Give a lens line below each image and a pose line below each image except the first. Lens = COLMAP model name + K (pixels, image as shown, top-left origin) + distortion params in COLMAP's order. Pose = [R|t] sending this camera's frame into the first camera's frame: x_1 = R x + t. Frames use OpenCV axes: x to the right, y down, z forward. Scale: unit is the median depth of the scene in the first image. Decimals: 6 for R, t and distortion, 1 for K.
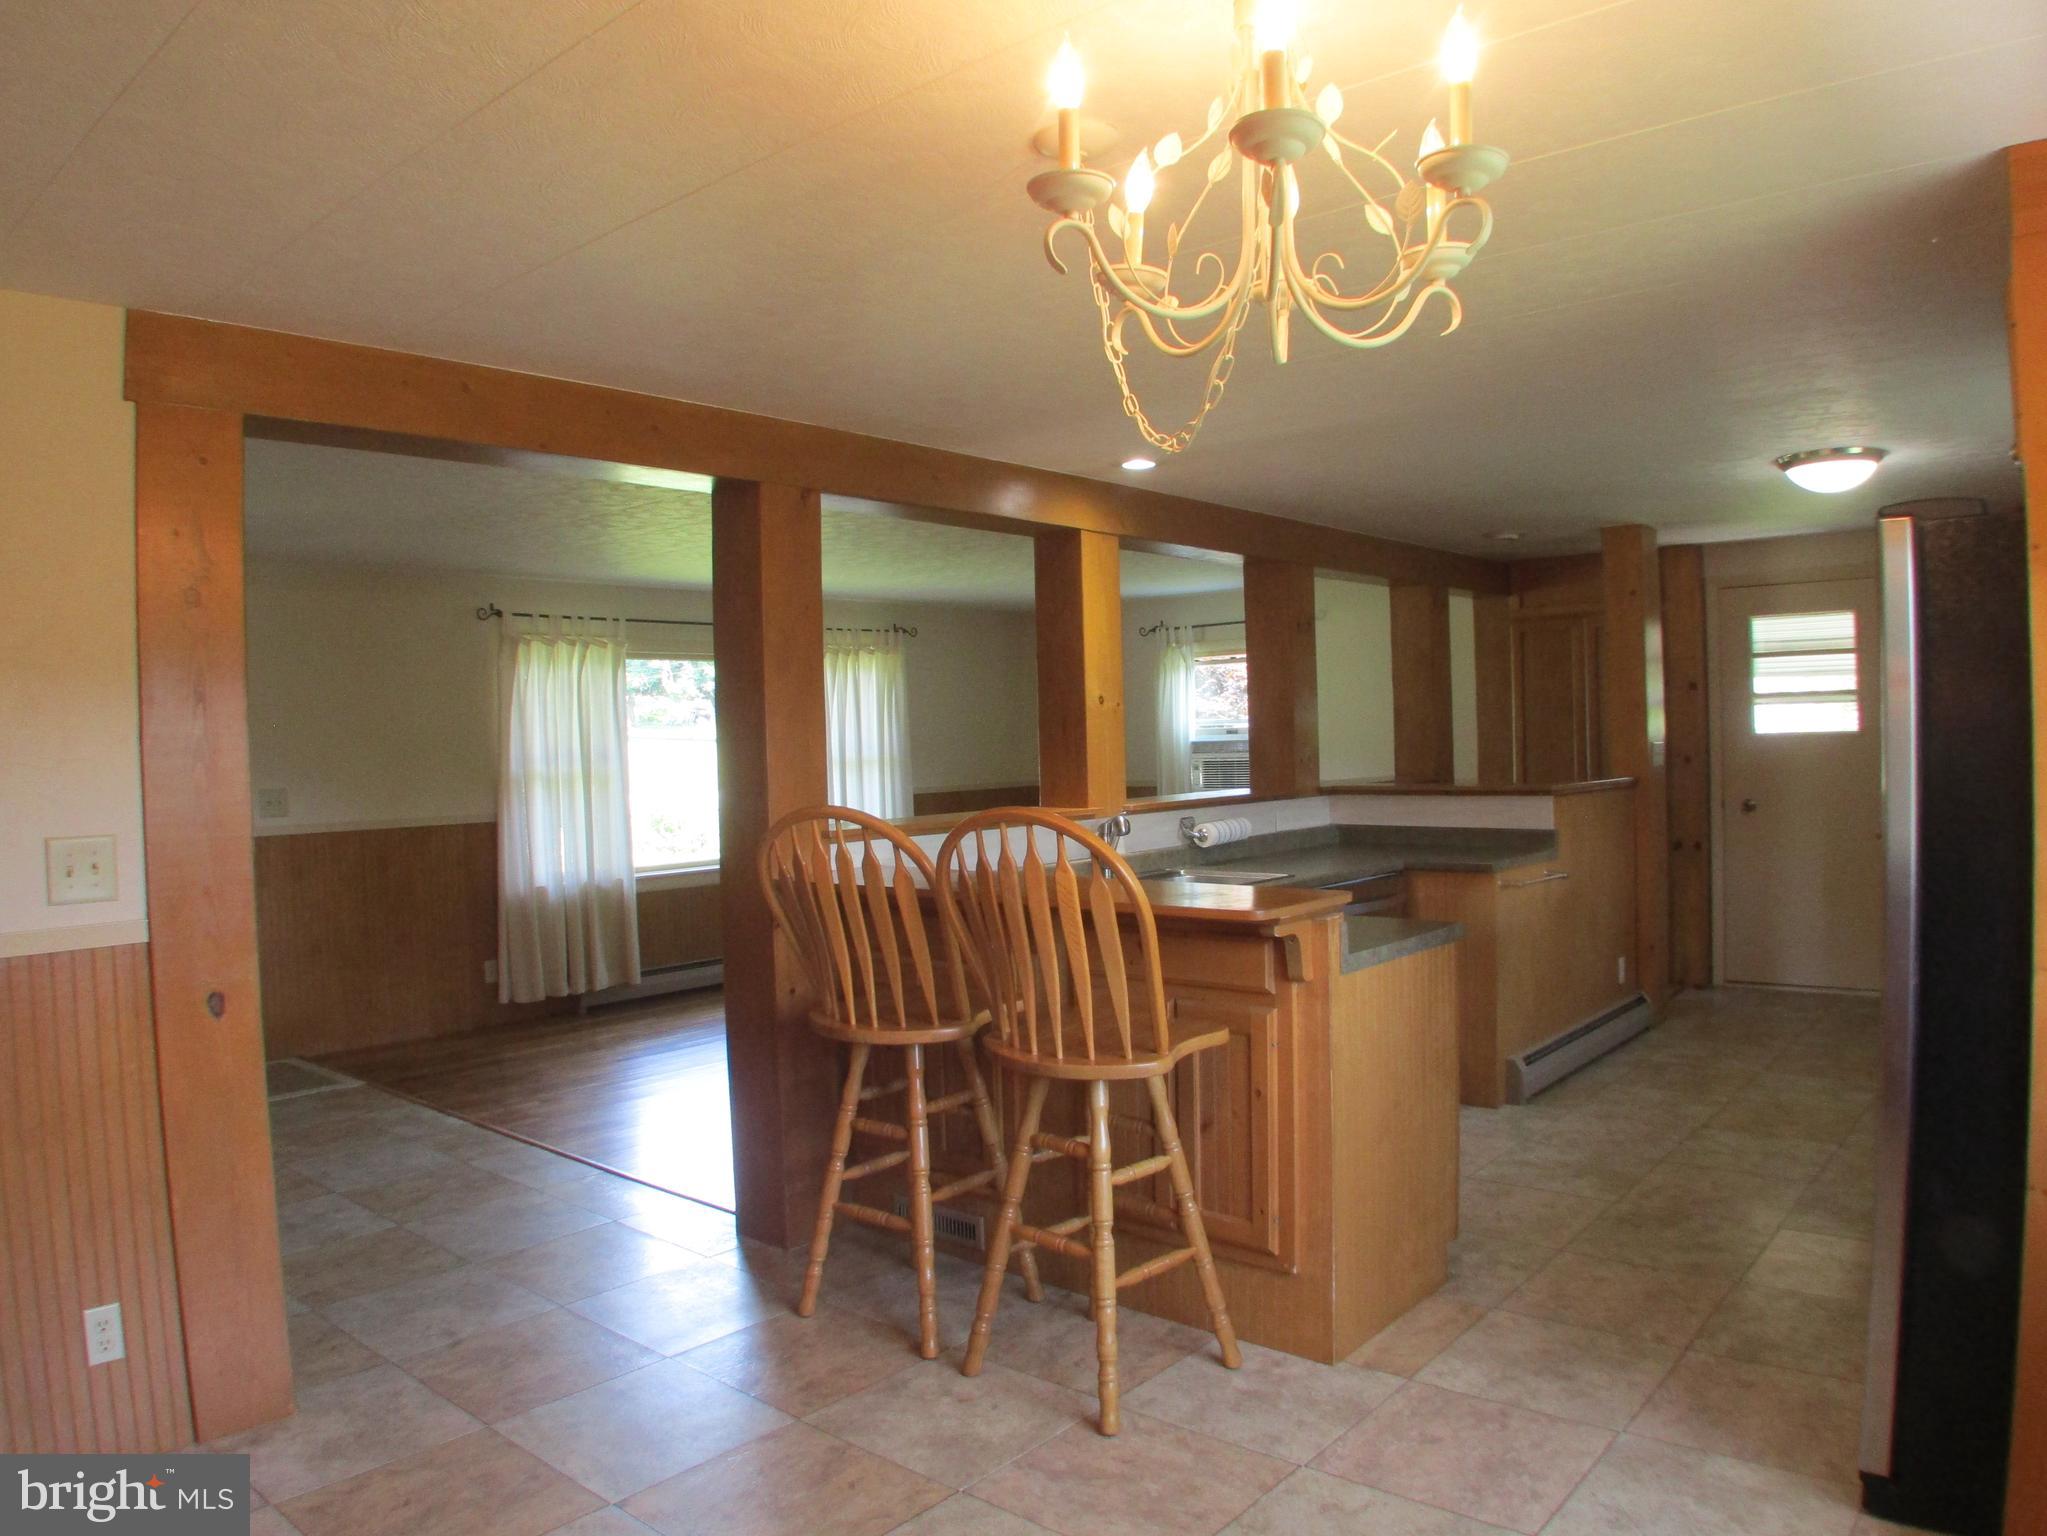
lens RADIAL K [[1422.3, 0, 1021.4], [0, 1422.3, 765.9], [0, 0, 1]] dist [-0.136954, 0.023055]
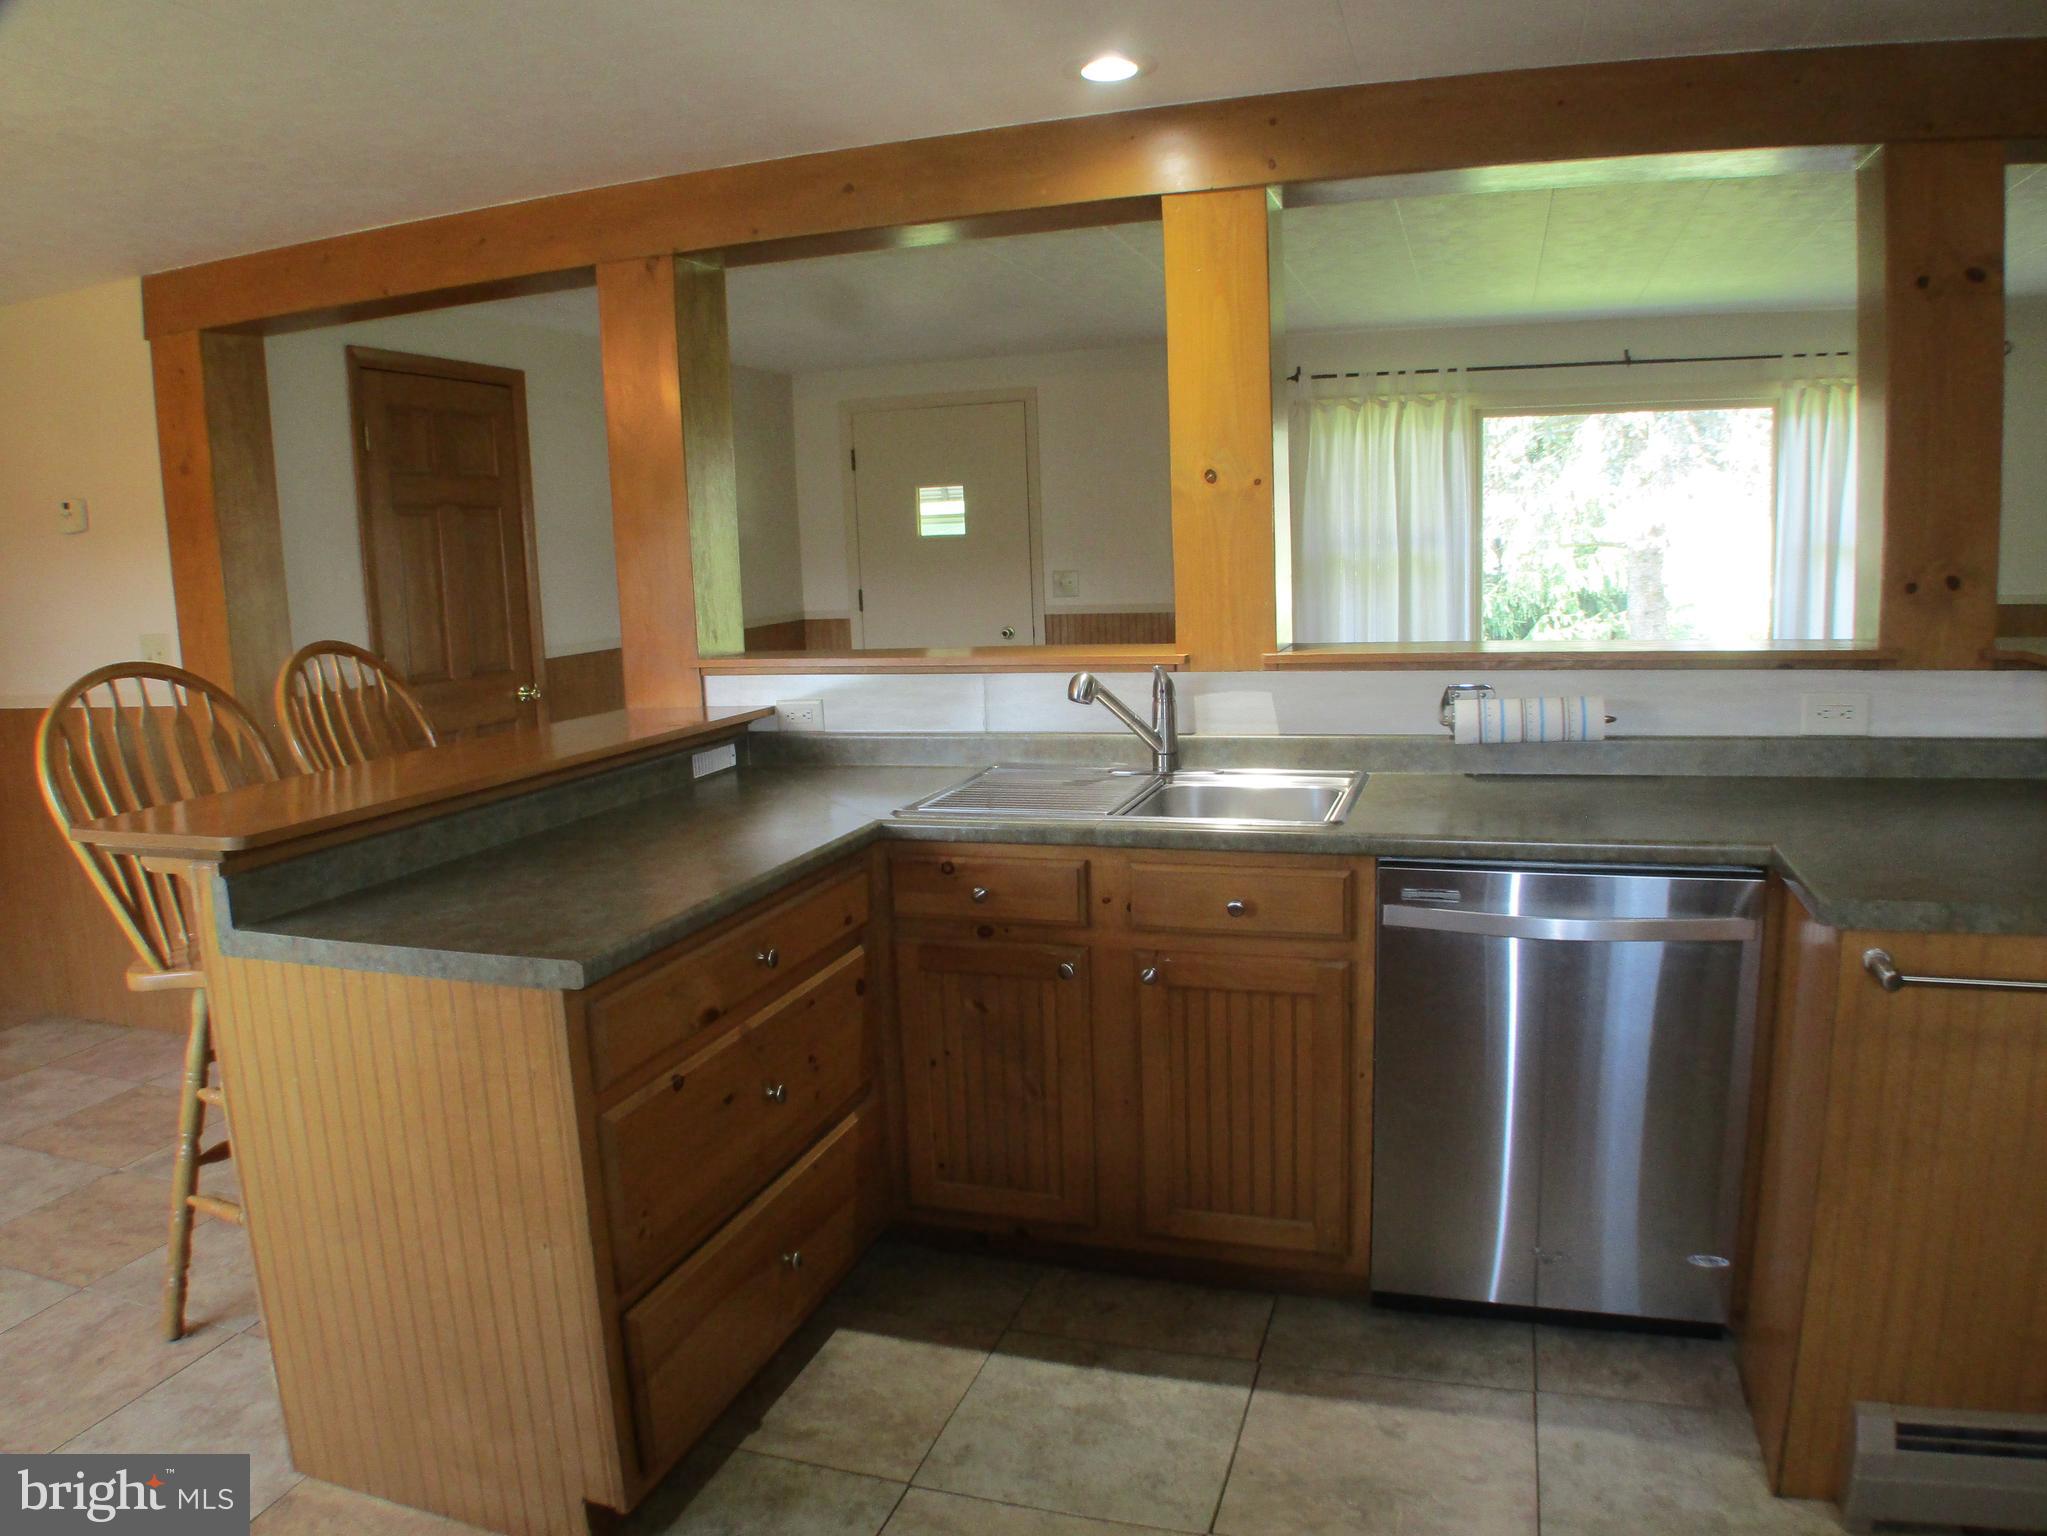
lens RADIAL K [[1422.3, 0, 1022.1], [0, 1422.3, 765.7], [0, 0, 1]] dist [-0.136954, 0.023055]
pose [[0.385875, 0.155194, -0.909404, 0.428934], [0.009329, 0.985042, 0.172061, -0.021394], [0.922504, -0.074878, 0.378655, 0.505639]]
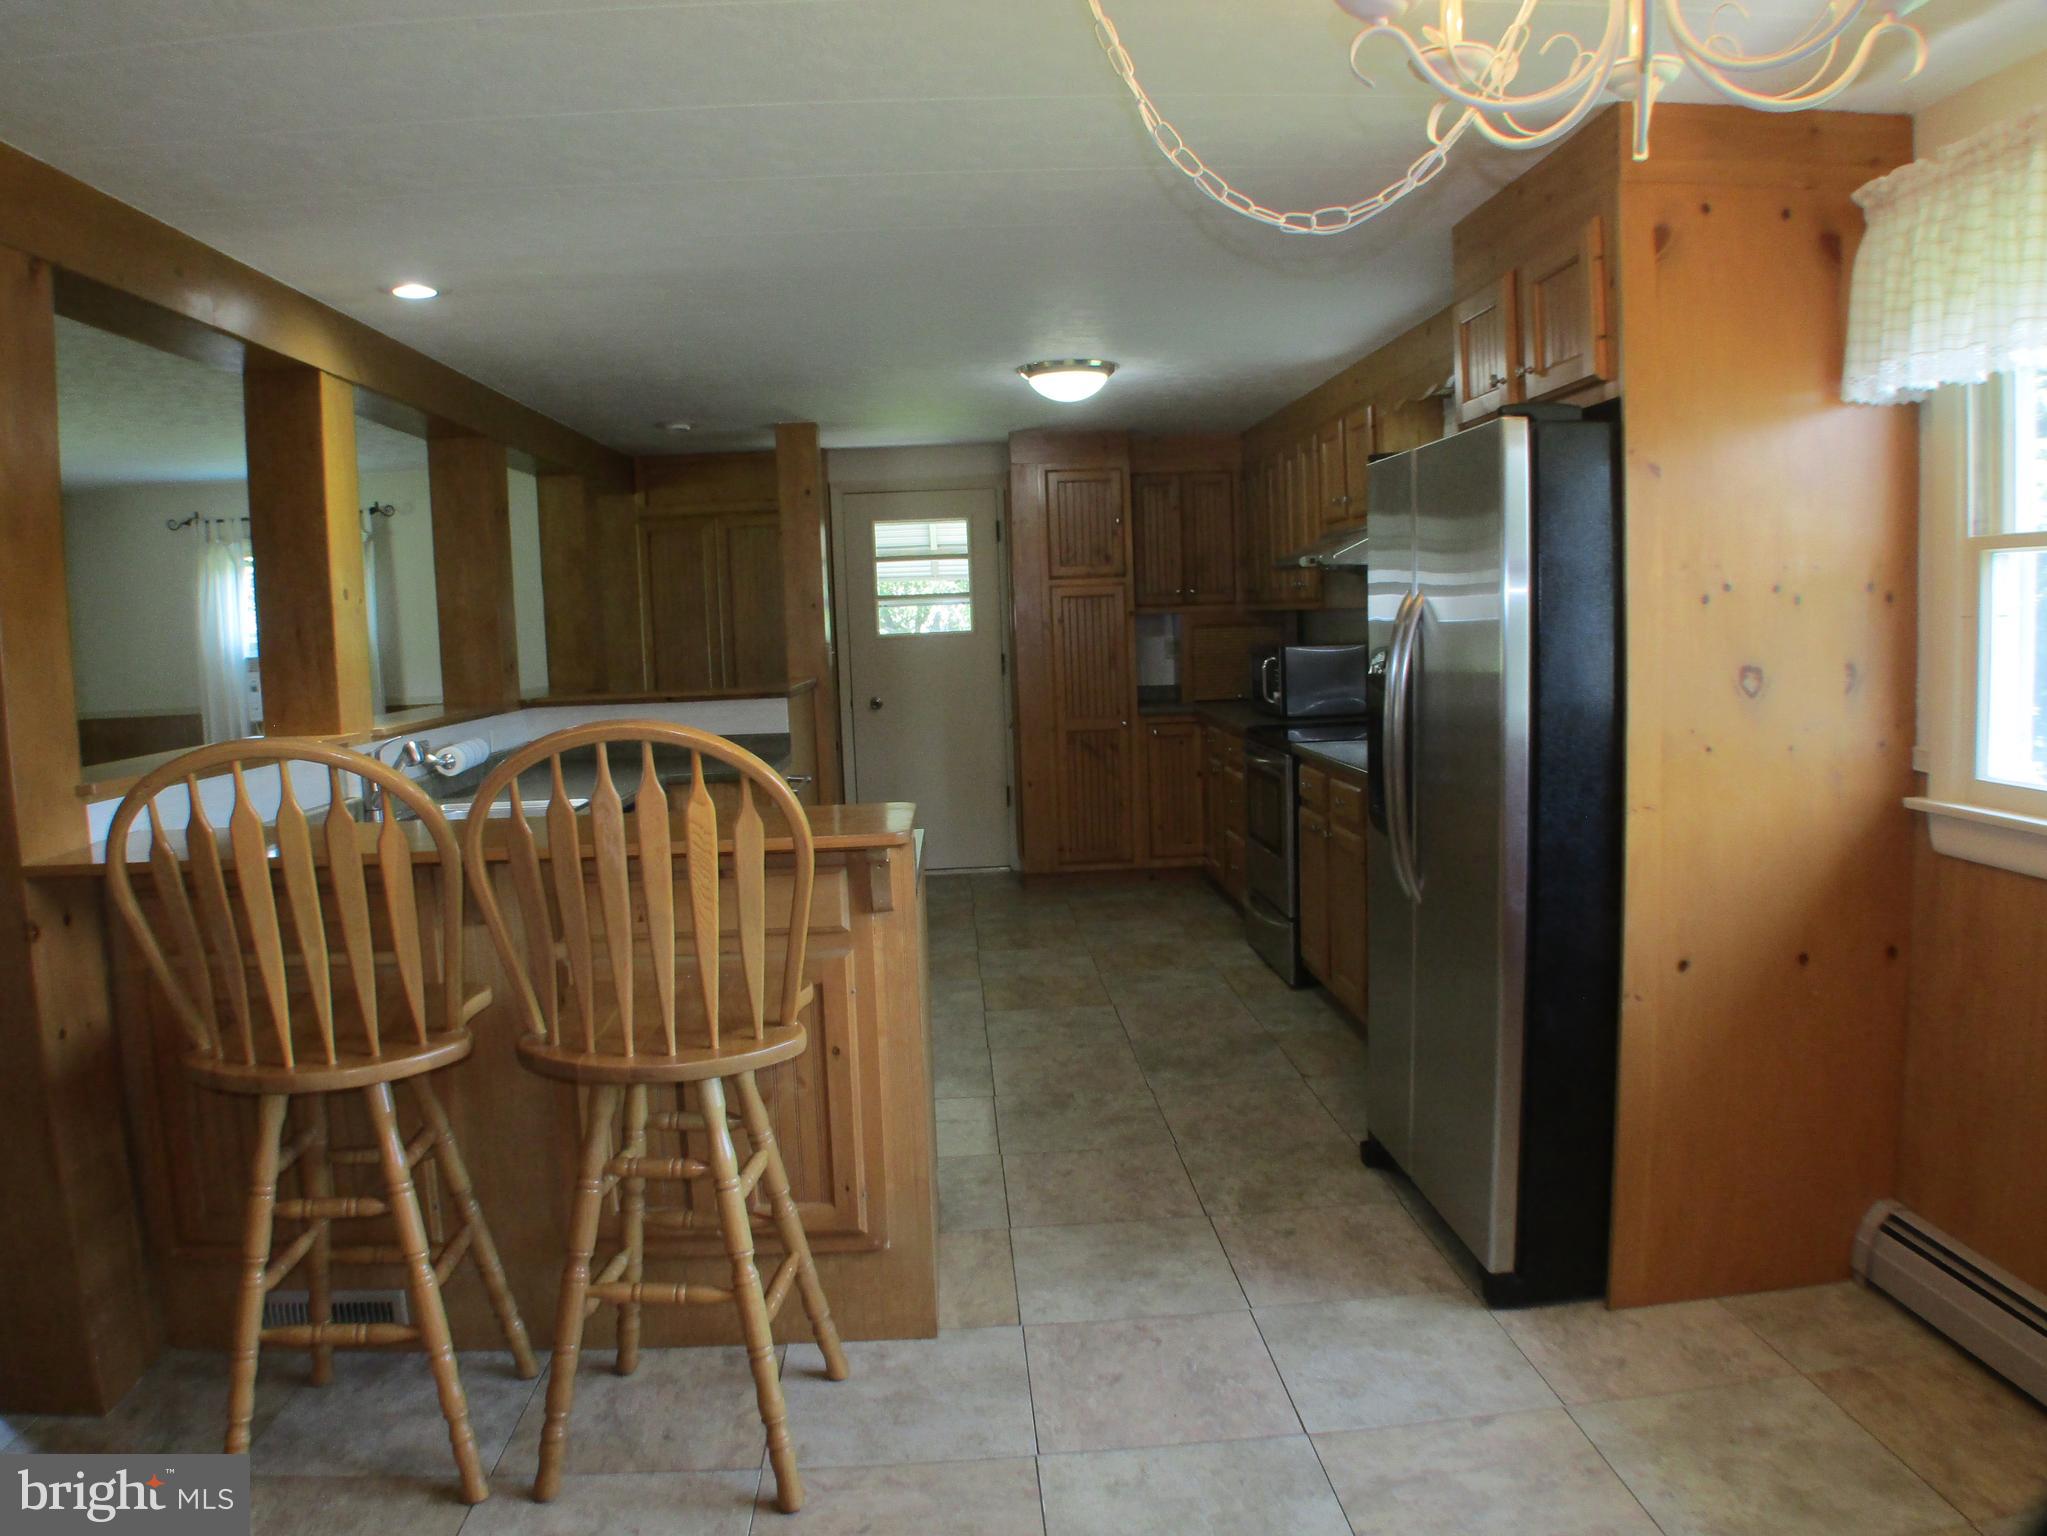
lens RADIAL K [[1422.3, 0, 1019.6], [0, 1422.3, 760.2], [0, 0, 1]] dist [-0.136954, 0.023055]
pose [[0.720683, -0.066835, 0.690036, -0.147278], [0.028694, 0.997365, 0.066634, 0.003334], [-0.692671, -0.028222, 0.720701, 0.149072]]
